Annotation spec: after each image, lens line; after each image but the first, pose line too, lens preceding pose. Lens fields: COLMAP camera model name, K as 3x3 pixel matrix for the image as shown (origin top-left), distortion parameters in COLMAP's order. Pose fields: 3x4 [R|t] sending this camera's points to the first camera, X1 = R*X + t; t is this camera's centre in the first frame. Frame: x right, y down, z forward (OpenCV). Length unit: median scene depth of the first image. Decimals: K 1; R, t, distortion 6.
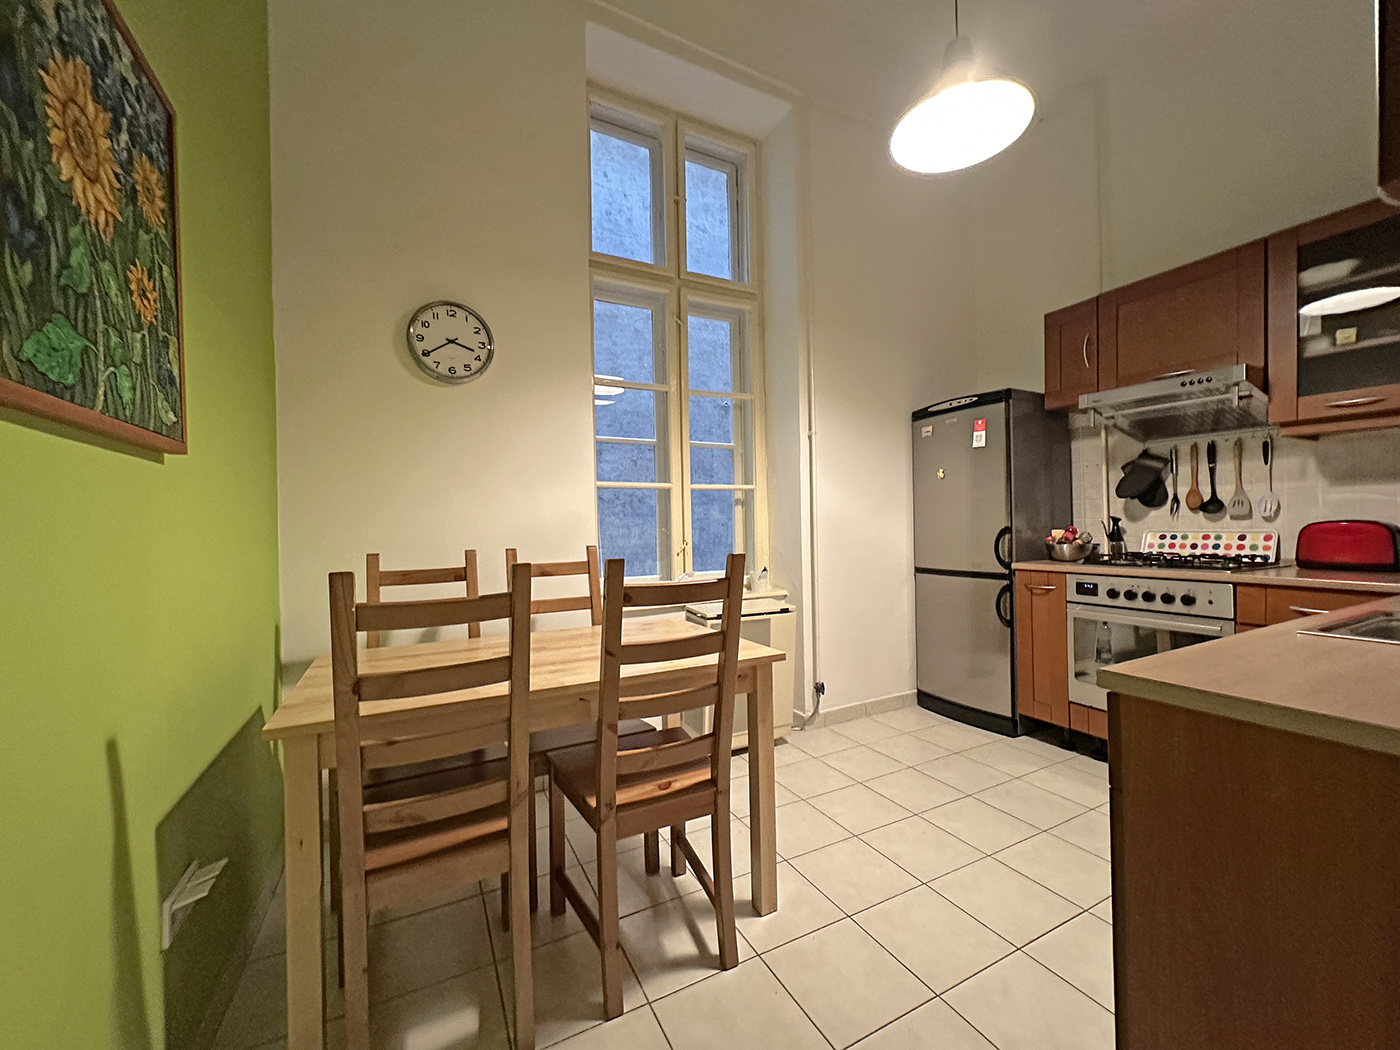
lens RADIAL K [[561.9, 0, 701.2], [0, 561.9, 527.6], [0, 0, 1]] dist [0.003549, -0.000151]
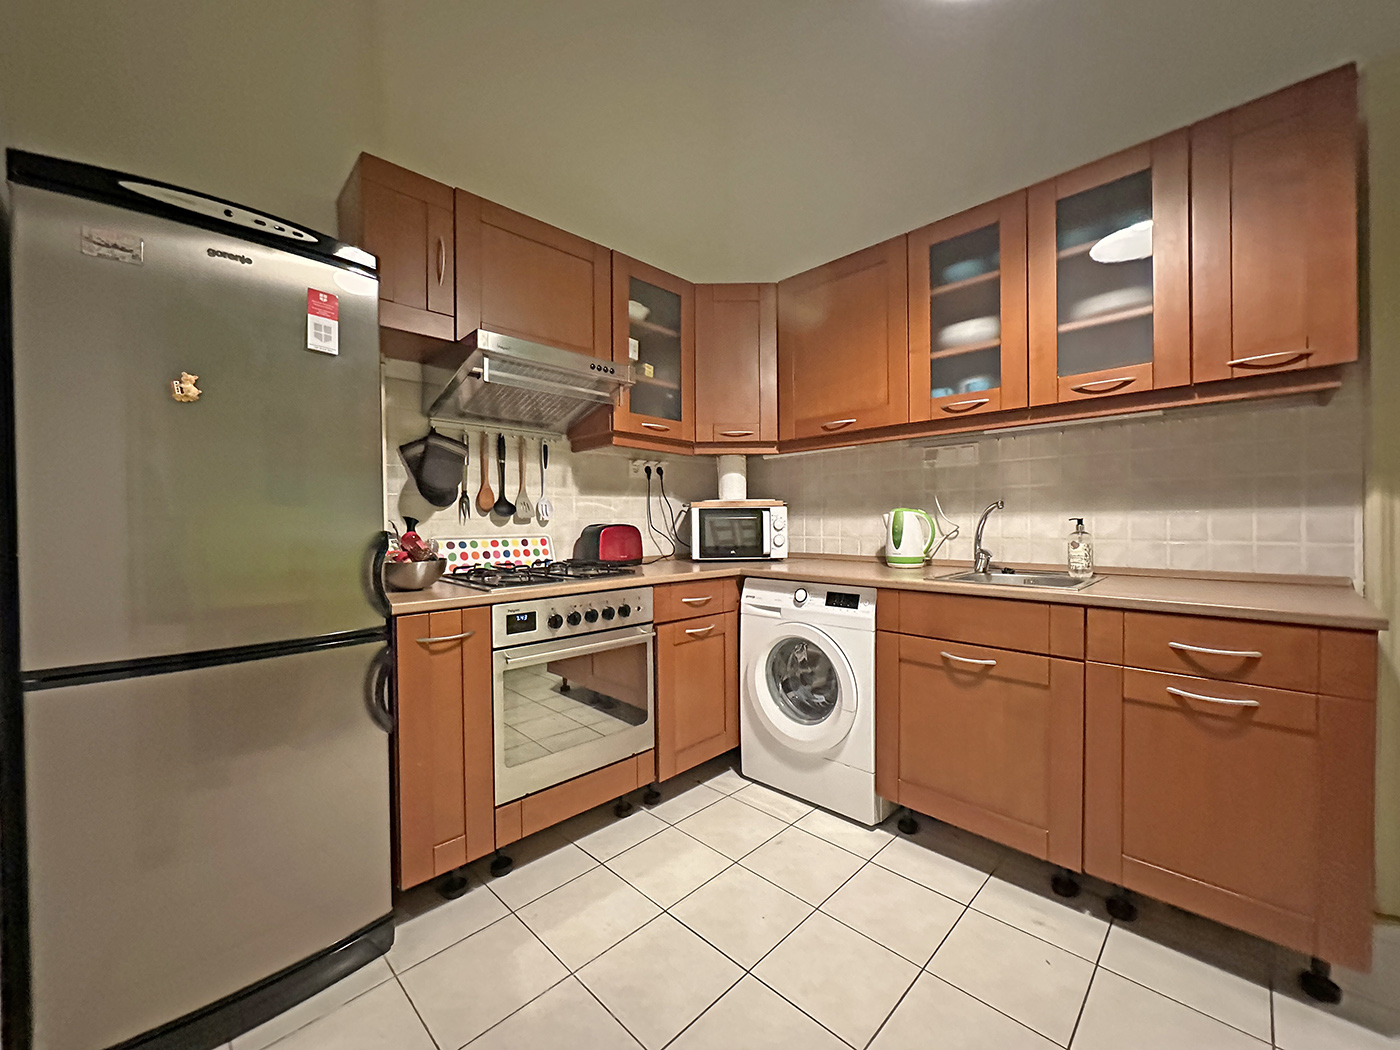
lens RADIAL K [[561.9, 0, 705.6], [0, 561.9, 526.1], [0, 0, 1]] dist [0.003549, -0.000151]
pose [[-0.311766, 0.013023, 0.950070, -0.022026], [0.018645, 0.999797, -0.007586, 0.003027], [-0.949976, 0.015349, -0.311946, 0.972404]]
